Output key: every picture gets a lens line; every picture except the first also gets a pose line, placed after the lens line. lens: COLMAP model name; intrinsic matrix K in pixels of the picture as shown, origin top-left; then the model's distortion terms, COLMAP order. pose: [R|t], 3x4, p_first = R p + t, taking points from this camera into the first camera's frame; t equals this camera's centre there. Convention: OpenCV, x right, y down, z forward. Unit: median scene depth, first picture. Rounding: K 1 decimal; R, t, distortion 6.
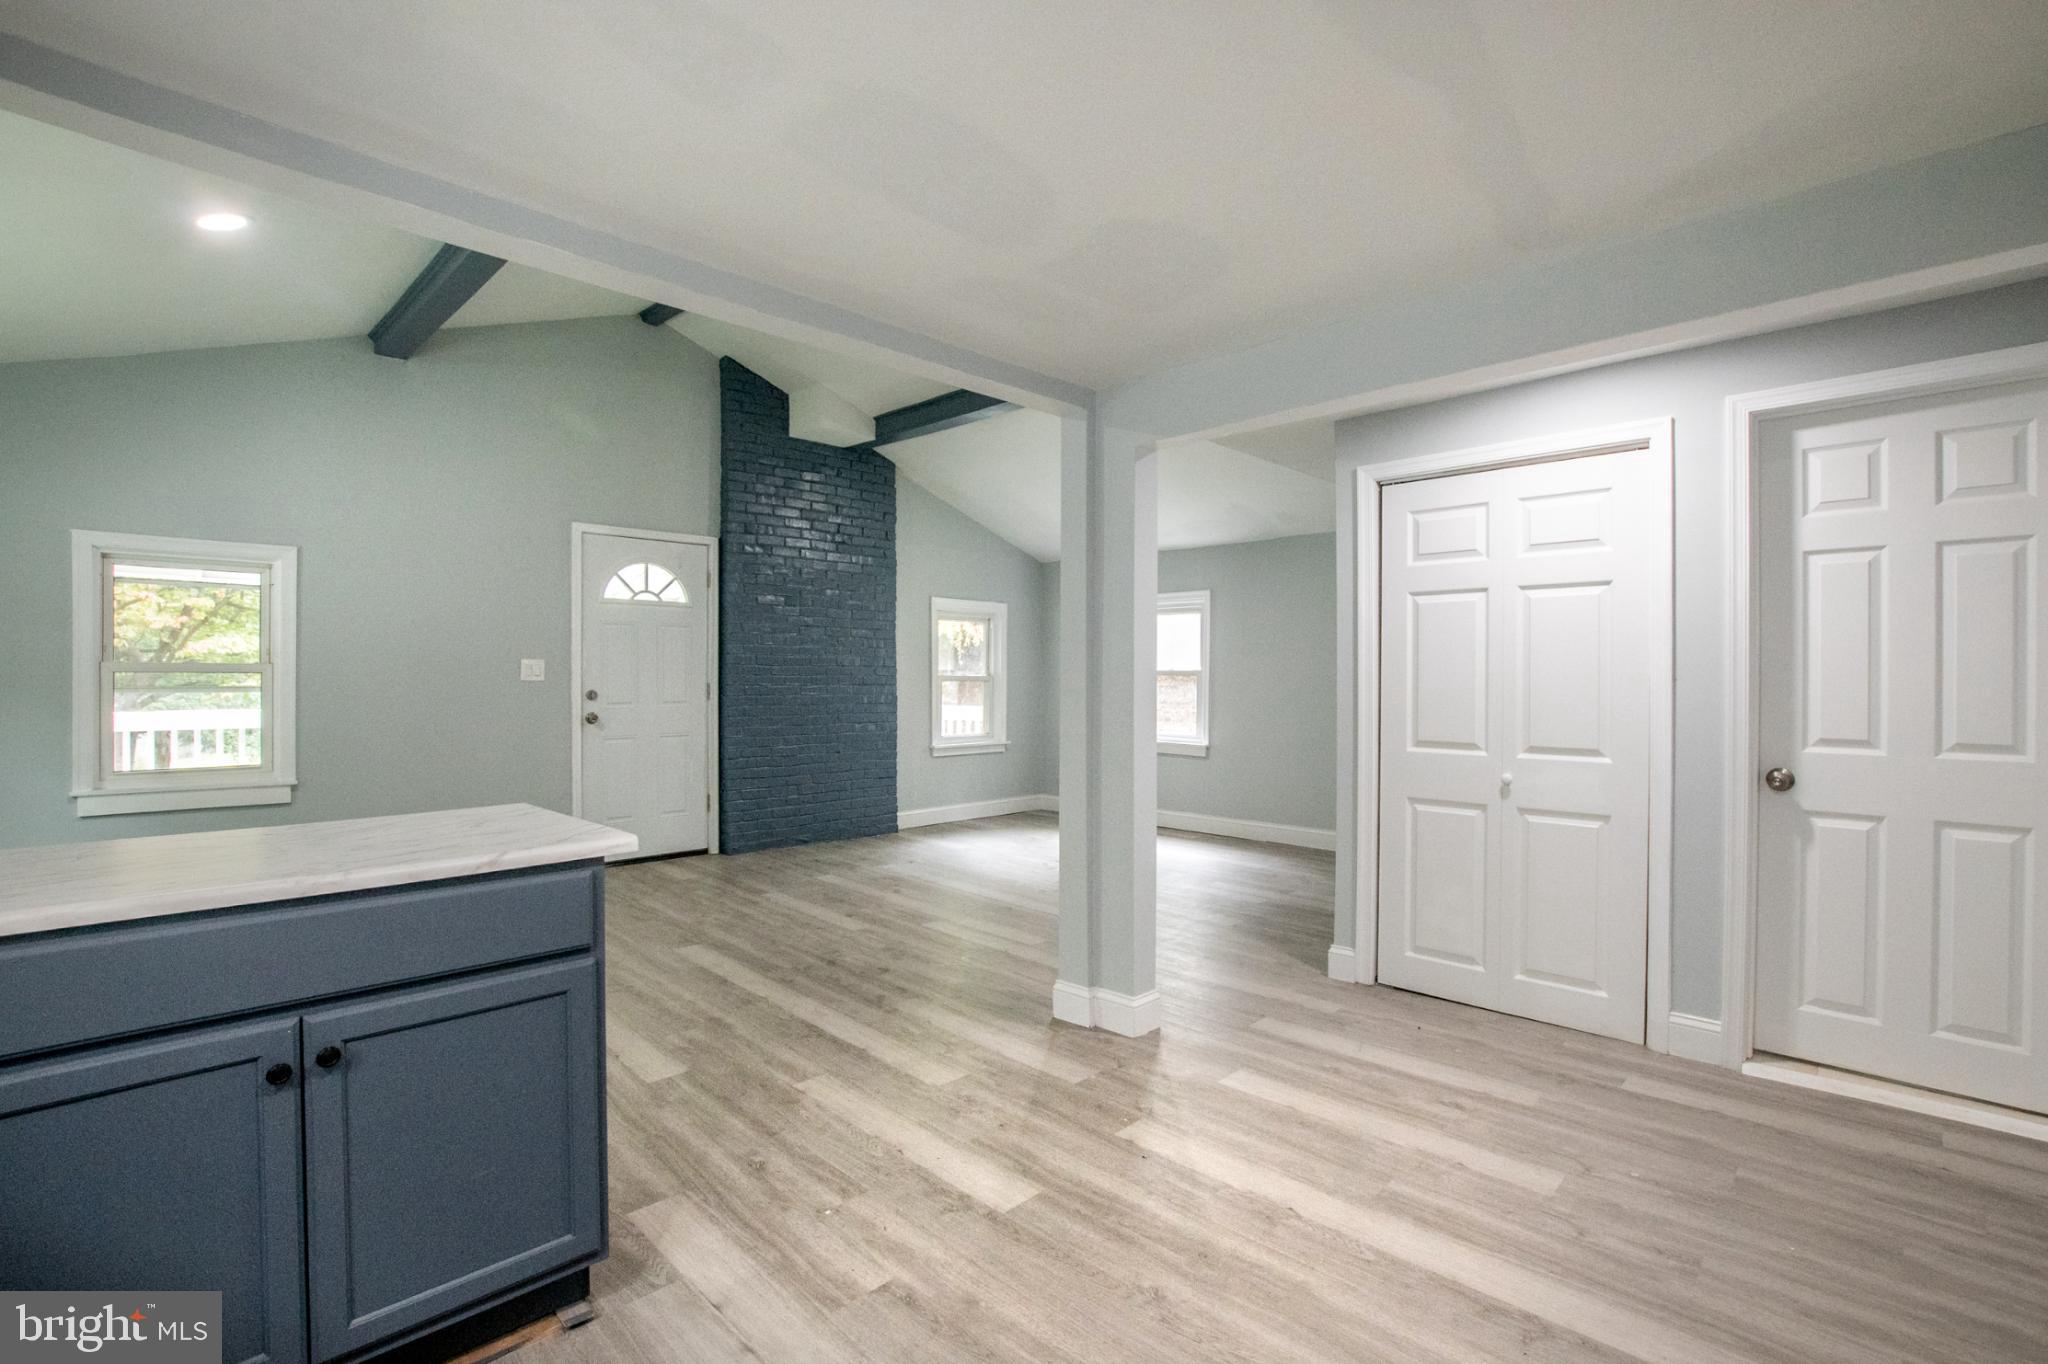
lens RADIAL K [[929.6, 0, 1048.4], [0, 929.6, 677.4], [0, 0, 1]] dist [-0.022907, -0.000013]
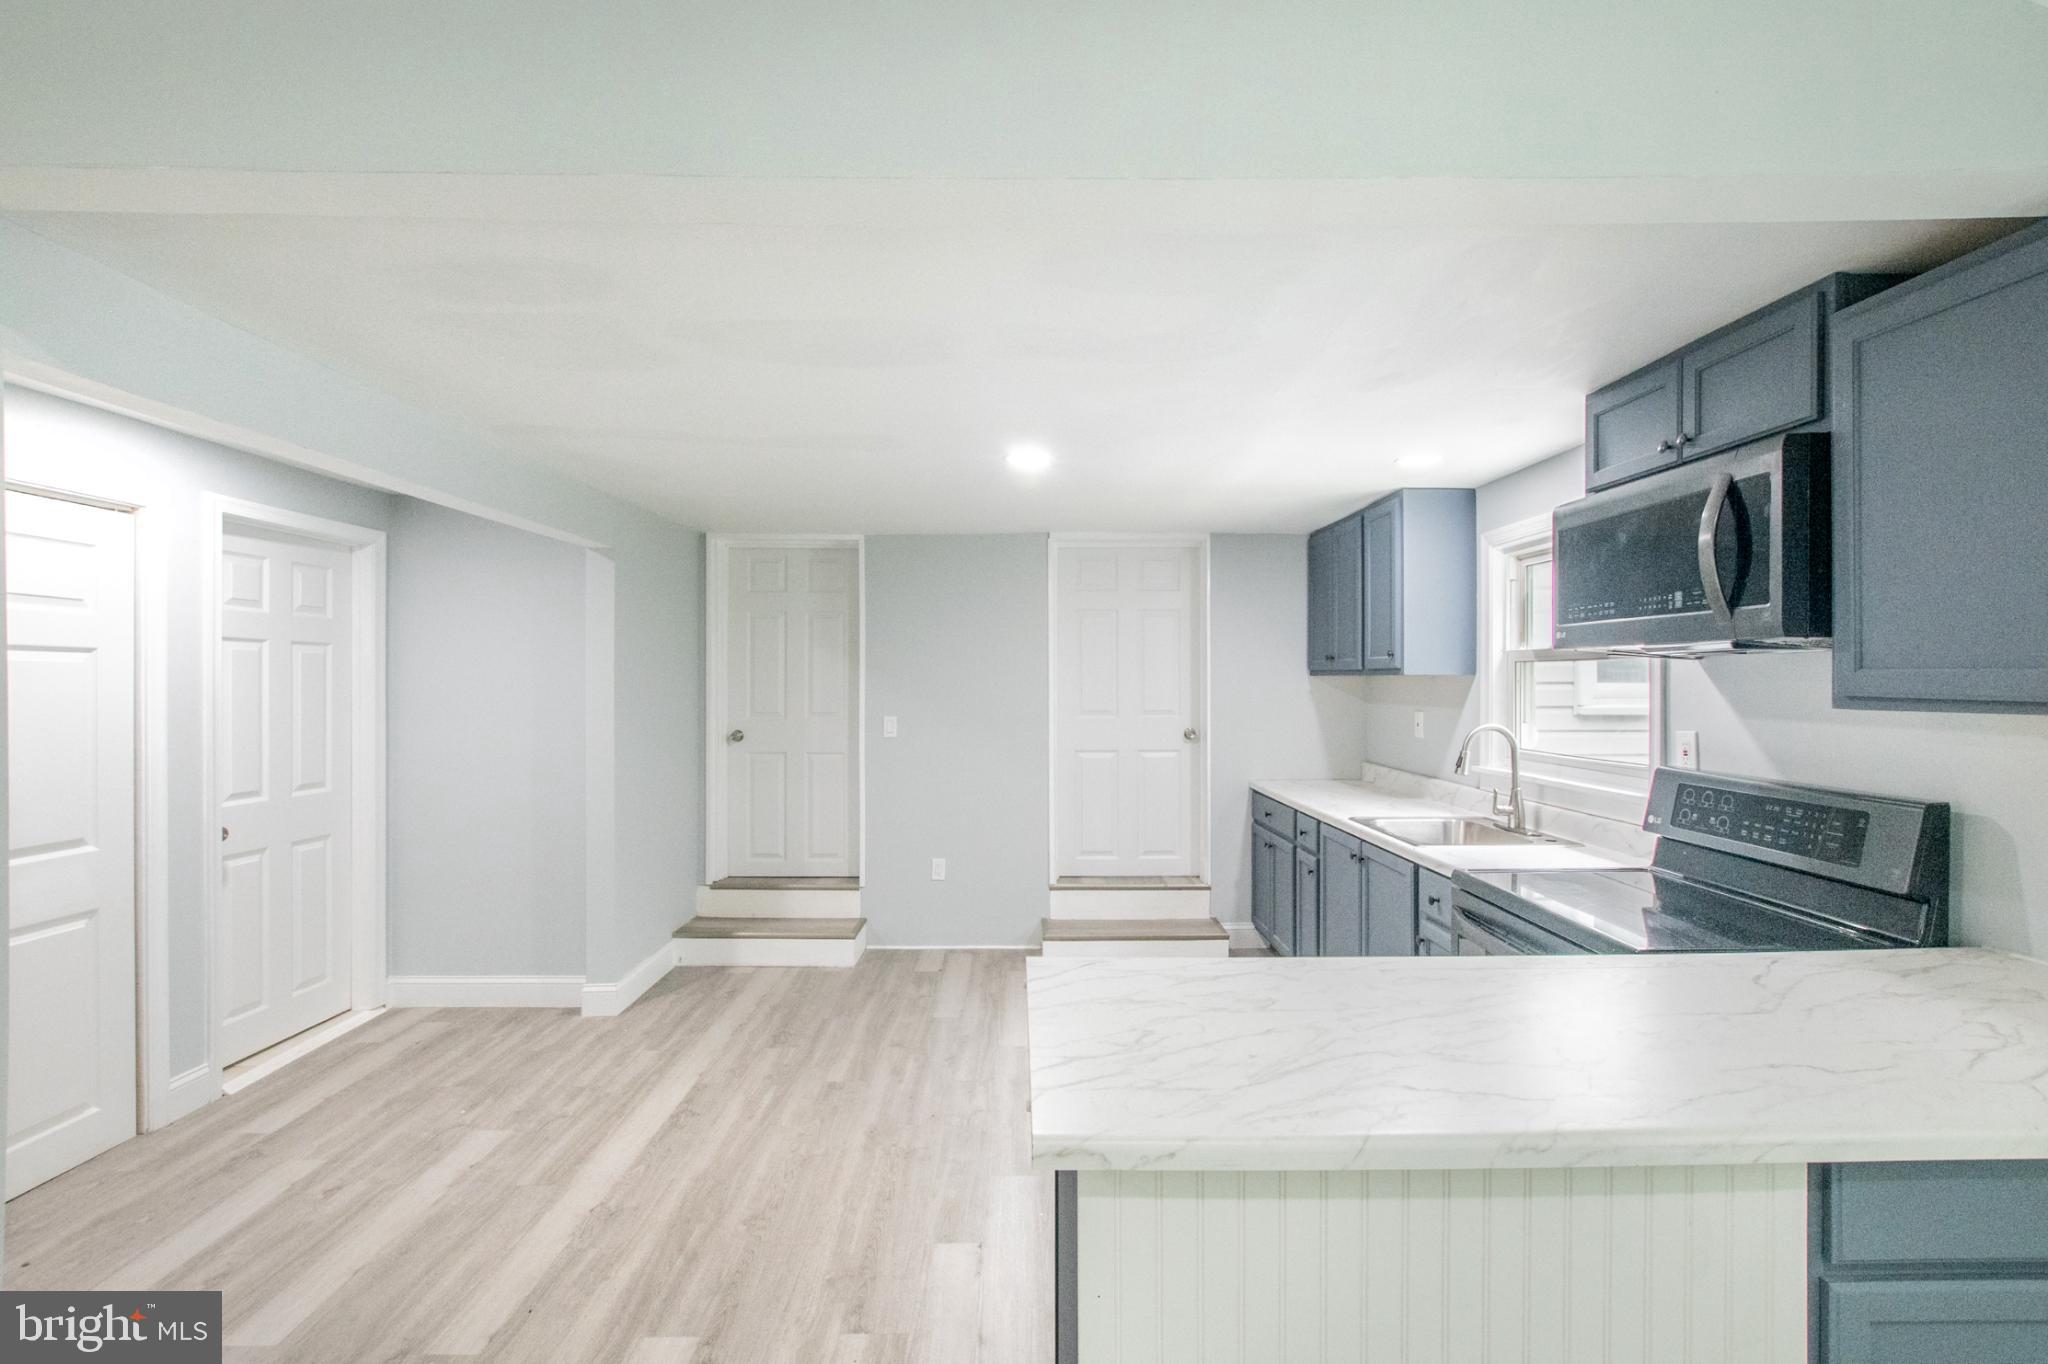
lens RADIAL K [[918.6, 0, 1024.0], [0, 918.6, 682.0], [0, 0, 1]] dist [-0.002736, 0.000245]
pose [[-0.704668, -0.000793, 0.709537, -0.511541], [-0.000515, 1.000000, 0.000607, -0.055980], [-0.709537, 0.000062, -0.704668, 0.757250]]
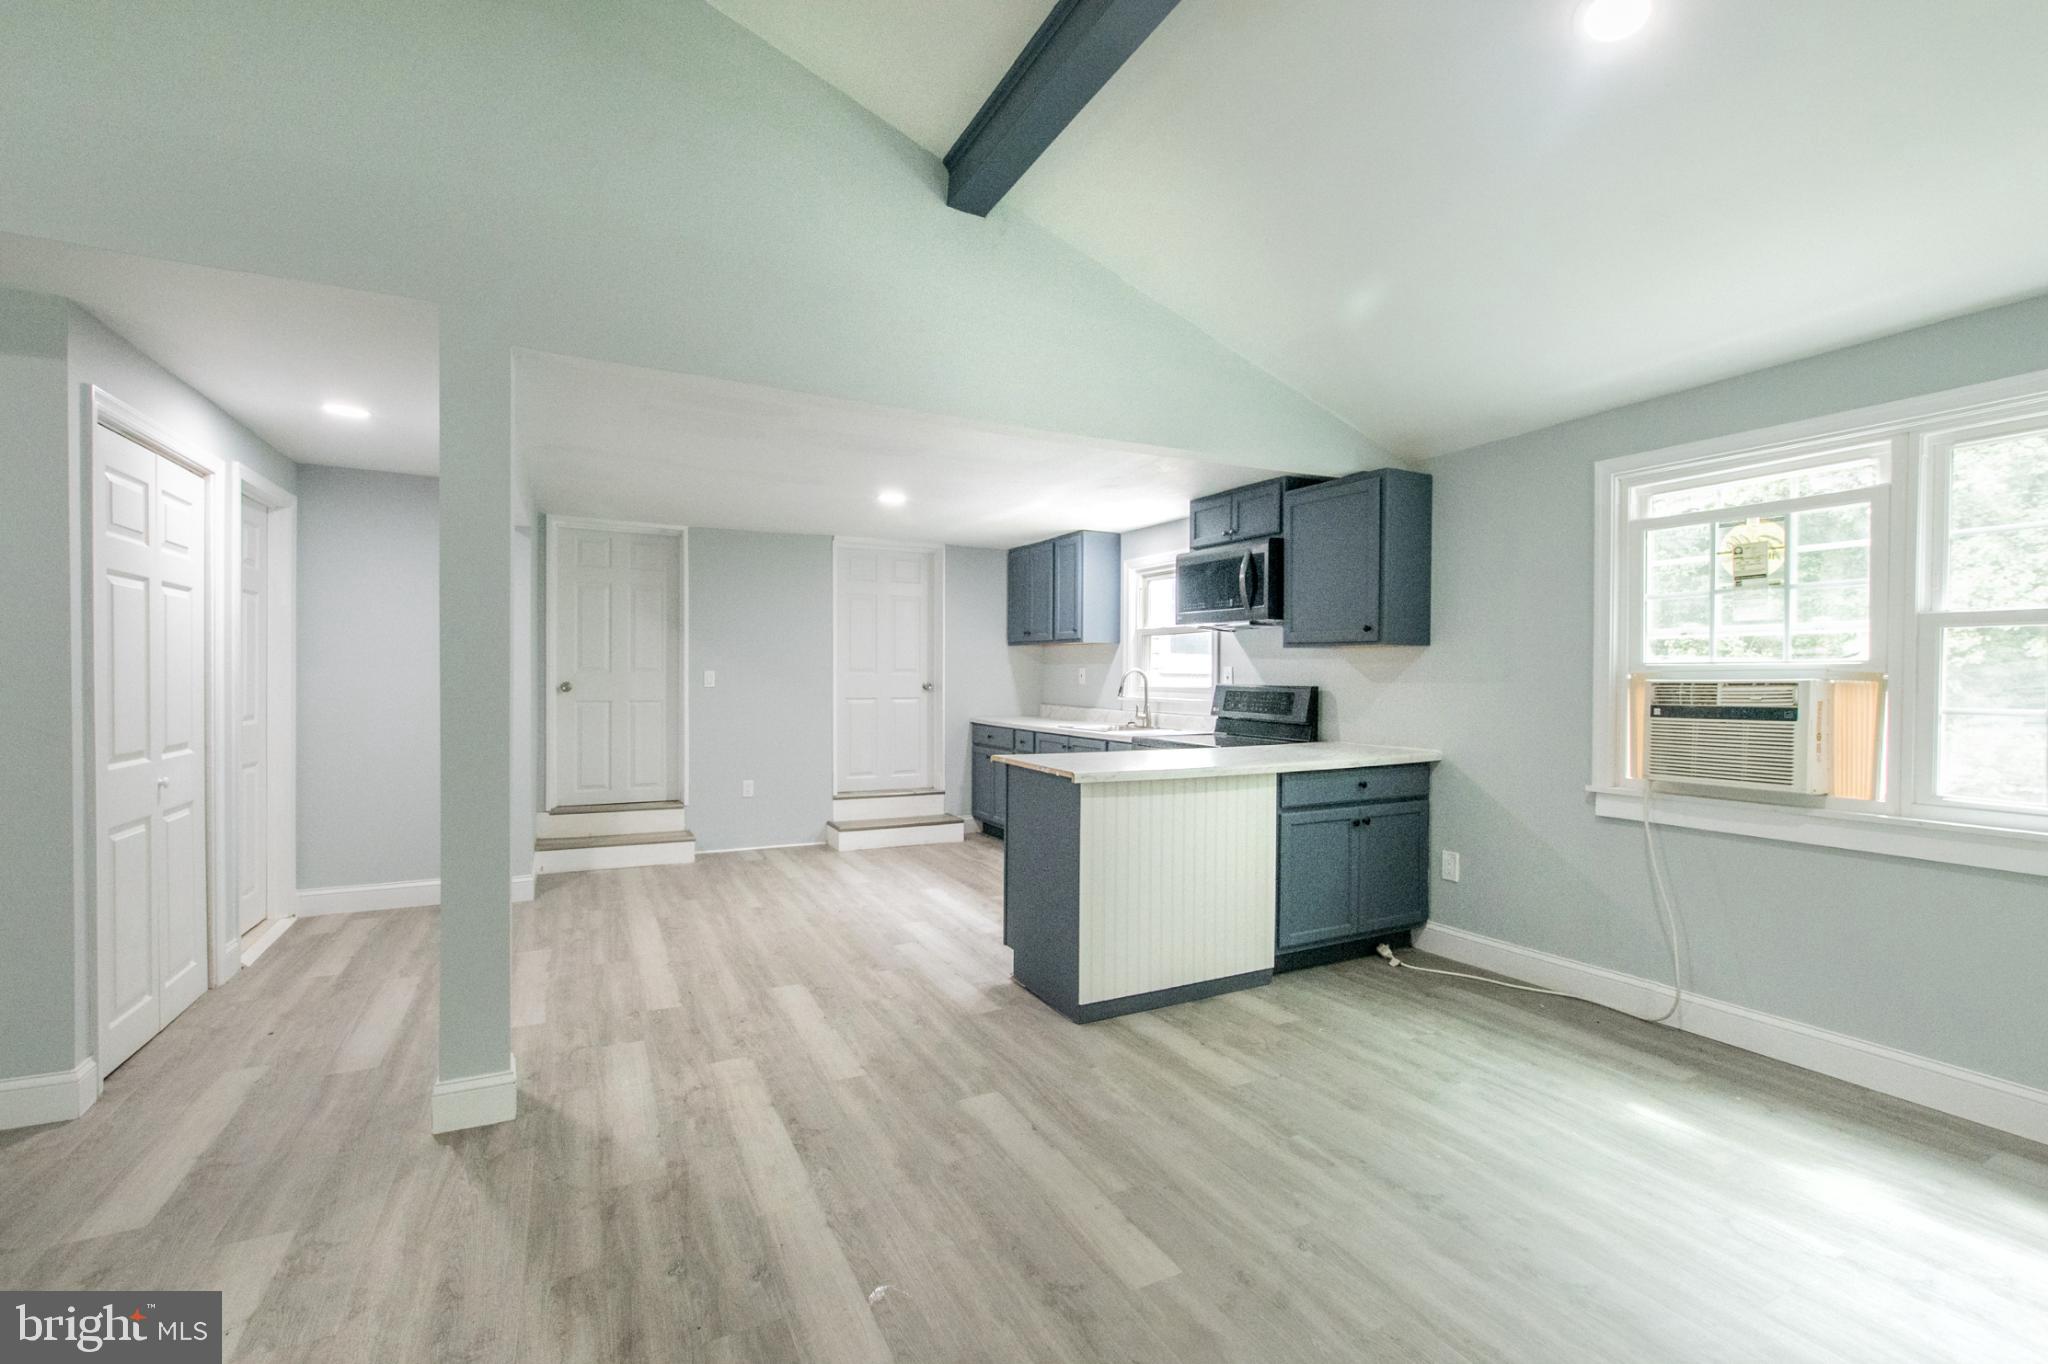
lens RADIAL K [[931.5, 0, 1052.5], [0, 931.5, 680.4], [0, 0, 1]] dist [0.000641, 0.000202]
pose [[-0.952948, -0.009250, 0.302993, -0.549810], [-0.007661, 0.999950, 0.006432, -0.007827], [-0.303037, 0.003809, -0.952971, 1.346272]]
